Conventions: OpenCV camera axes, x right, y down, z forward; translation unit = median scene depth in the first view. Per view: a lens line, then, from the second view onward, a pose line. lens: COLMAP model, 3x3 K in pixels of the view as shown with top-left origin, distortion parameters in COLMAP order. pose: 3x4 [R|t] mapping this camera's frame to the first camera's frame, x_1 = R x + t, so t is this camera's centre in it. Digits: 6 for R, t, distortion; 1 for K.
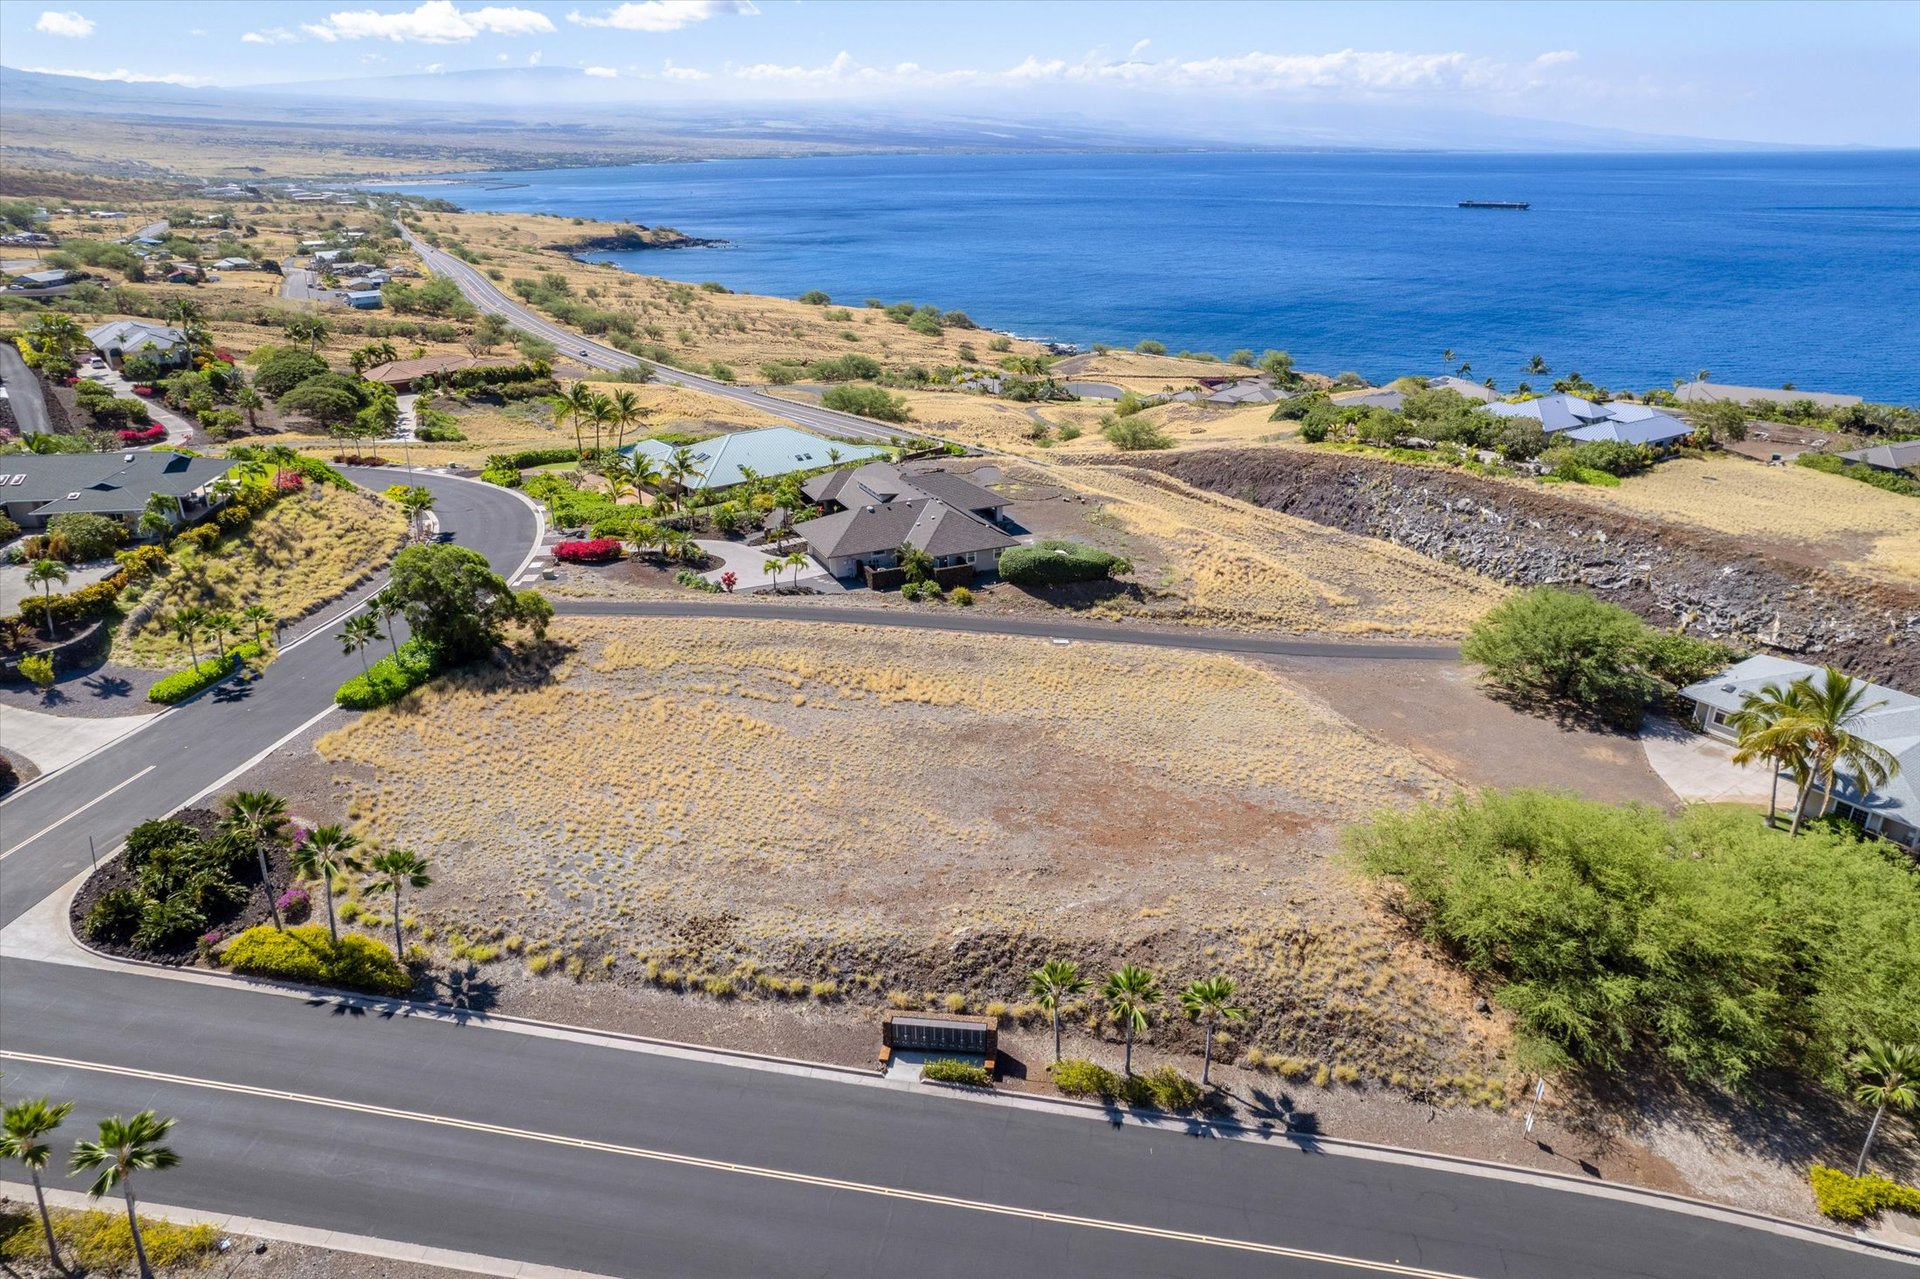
lens RADIAL K [[1233.9, 0, 954.6], [0, 1233.9, 635.7], [0, 0, 1]] dist [-0.073283, 0.061161]
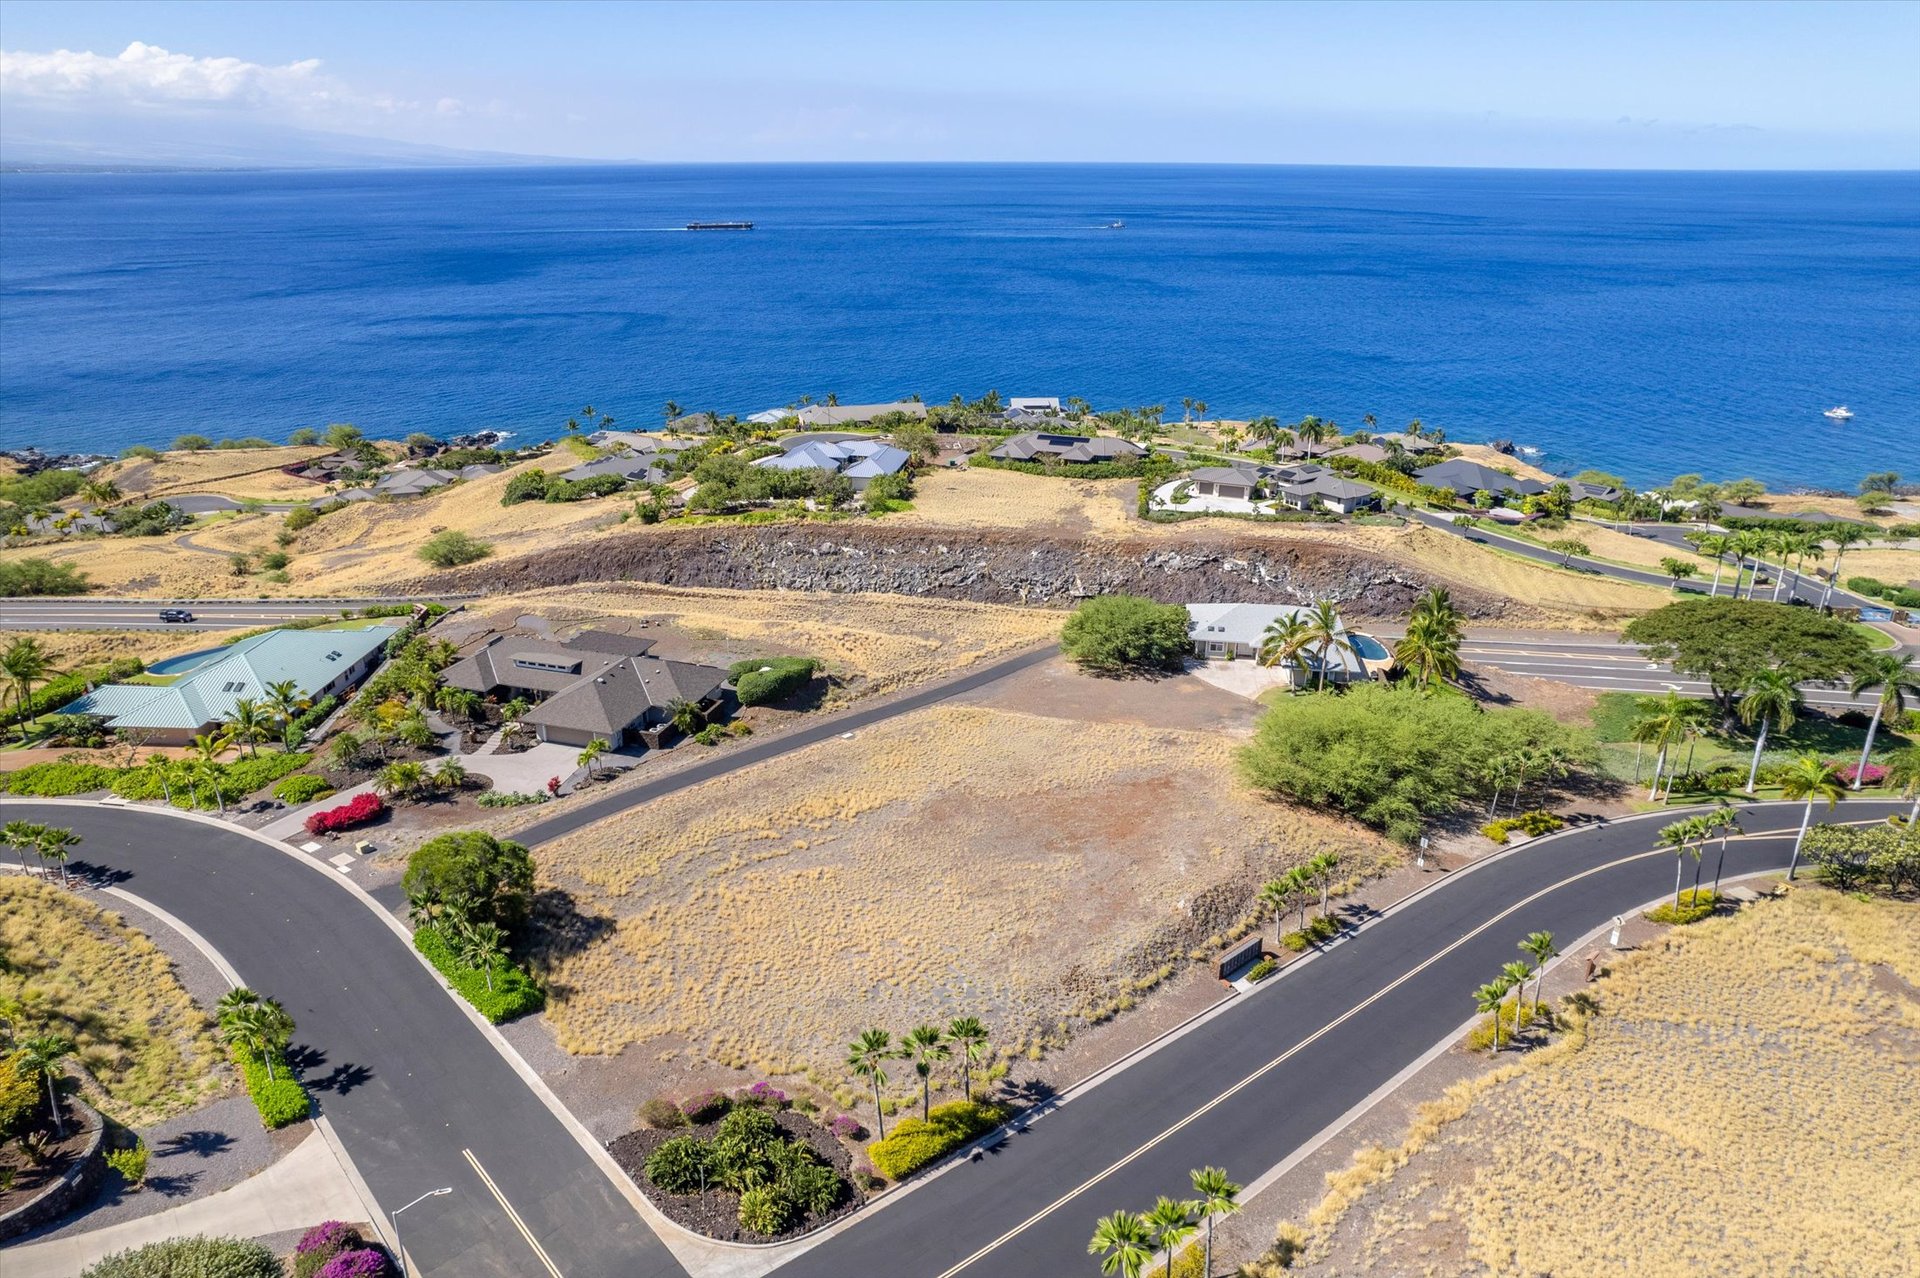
lens RADIAL K [[1269.3, 0, 960.3], [0, 1269.3, 639.5], [0, 0, 1]] dist [-0.073764, 0.063488]
pose [[0.662702, -0.263399, 0.701032, -0.632566], [0.275393, 0.956226, 0.098948, -0.163838], [-0.696408, 0.127486, 0.706231, 0.015656]]
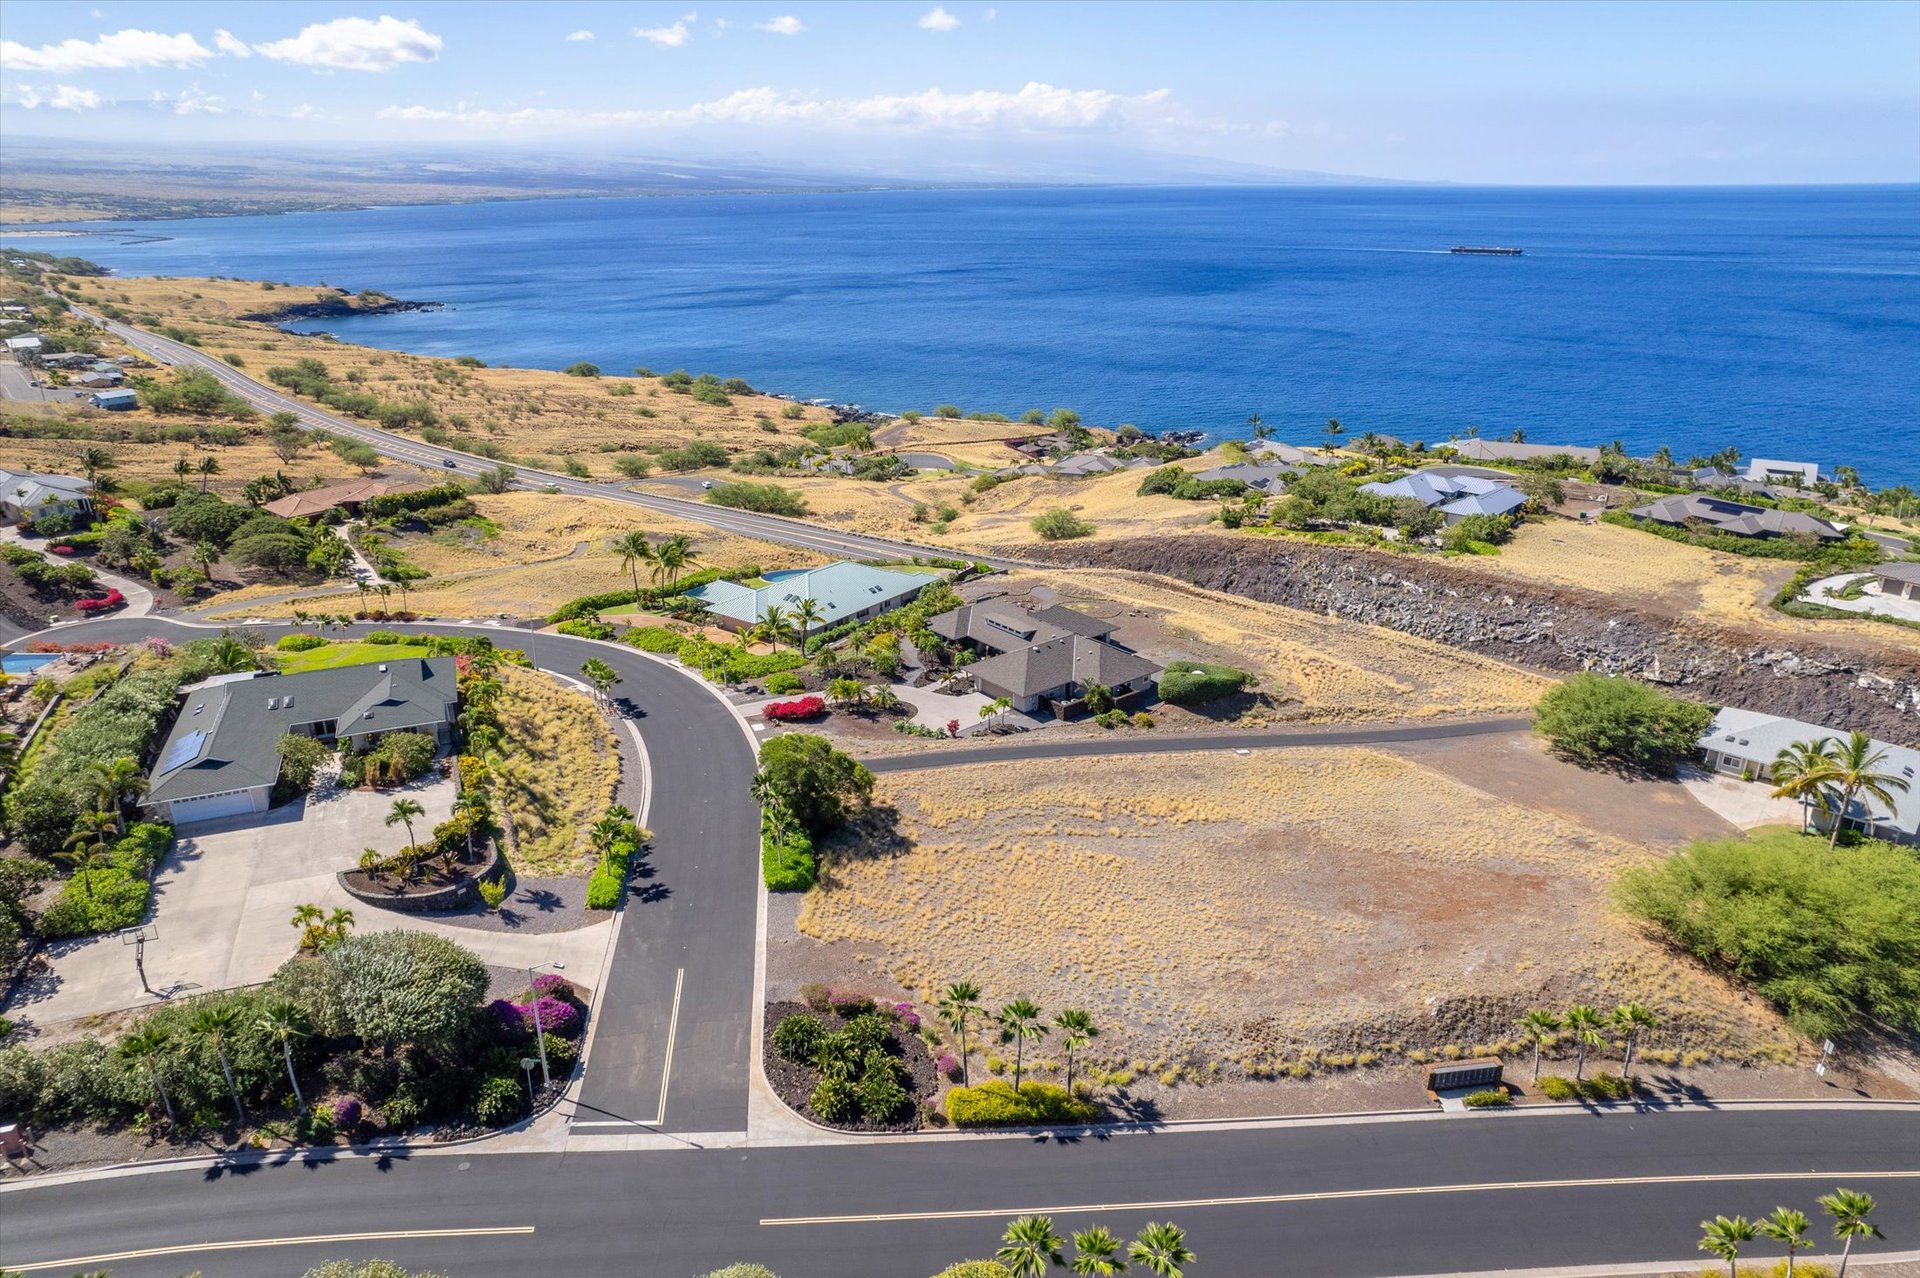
lens RADIAL K [[1233.9, 0, 954.0], [0, 1233.9, 657.5], [0, 0, 1]] dist [-0.073283, 0.061161]
pose [[0.970352, -0.091119, 0.223861, -0.418503], [0.093624, 0.995607, -0.000578, -0.104697], [-0.222825, 0.021520, 0.974621, -0.126086]]
